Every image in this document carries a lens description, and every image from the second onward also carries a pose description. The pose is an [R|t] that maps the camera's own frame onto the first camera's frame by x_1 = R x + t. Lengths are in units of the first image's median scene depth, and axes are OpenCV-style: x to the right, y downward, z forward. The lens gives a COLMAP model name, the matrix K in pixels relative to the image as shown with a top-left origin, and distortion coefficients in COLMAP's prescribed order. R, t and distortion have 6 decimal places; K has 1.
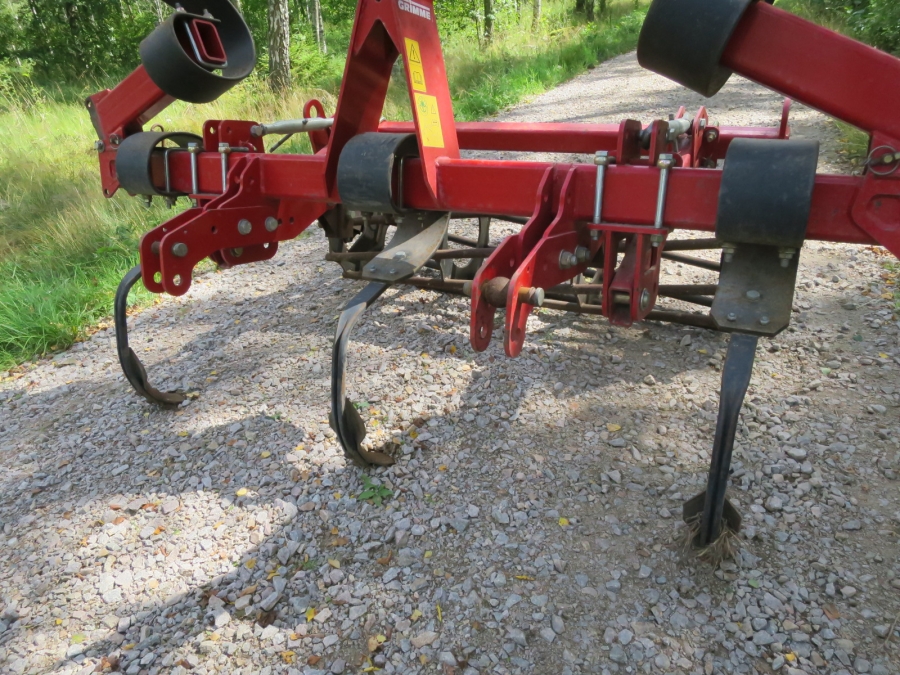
lens RADIAL K [[641.0, 0, 450.2], [0, 641.0, 339.0], [0, 0, 1]] dist [-0.058376, 0.014463]
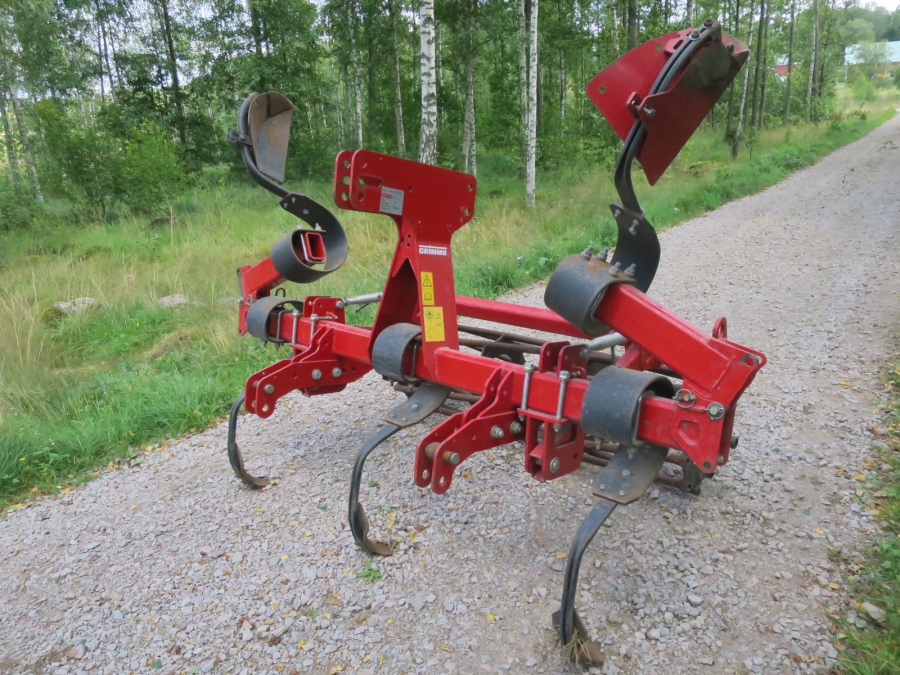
lens RADIAL K [[641.0, 0, 450.2], [0, 641.0, 339.0], [0, 0, 1]] dist [-0.058376, 0.014463]
pose [[0.972178, 0.095322, -0.213973, 0.287278], [-0.127684, 0.981466, -0.142900, -0.084459], [0.196385, 0.166245, 0.966331, -0.385676]]
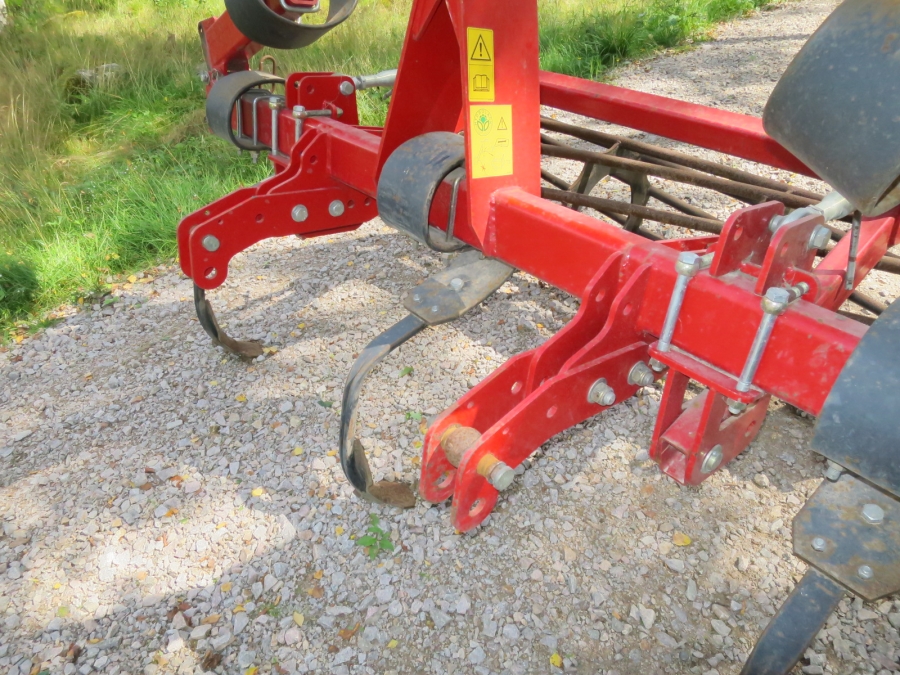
lens RADIAL K [[641.0, 0, 450.2], [0, 641.0, 339.0], [0, 0, 1]] dist [-0.058376, 0.014463]
pose [[0.929165, 0.230767, -0.288789, 0.166706], [-0.170911, 0.960883, 0.217930, -0.237922], [0.327784, -0.153135, 0.932259, 0.216940]]
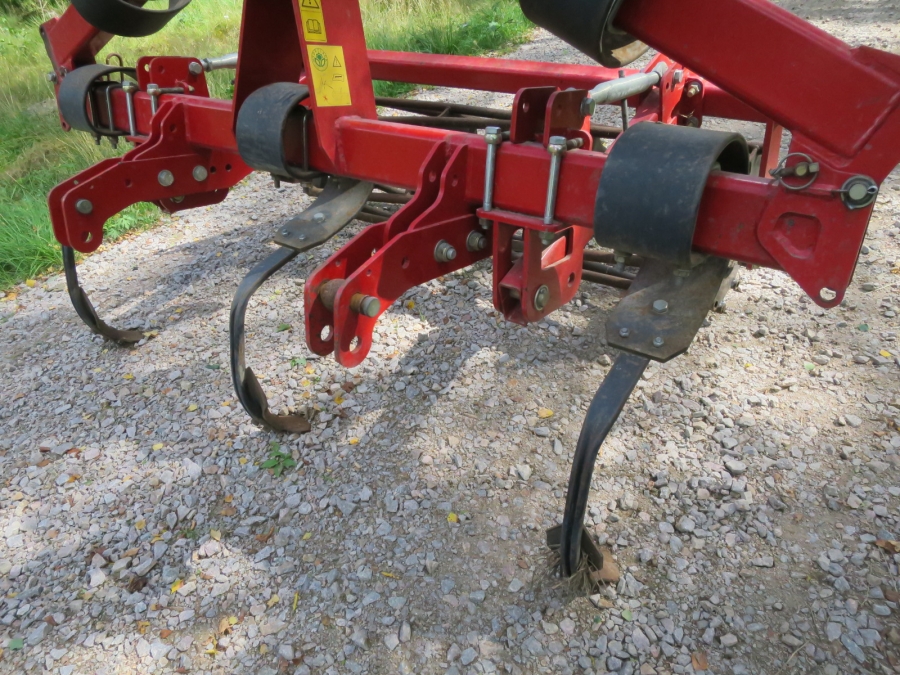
lens RADIAL K [[641.0, 0, 450.2], [0, 641.0, 339.0], [0, 0, 1]] dist [-0.058376, 0.014463]
pose [[0.989994, 0.078074, -0.117545, 0.232525], [-0.059814, 0.986637, 0.151556, -0.106728], [0.127807, -0.143009, 0.981435, 0.085082]]
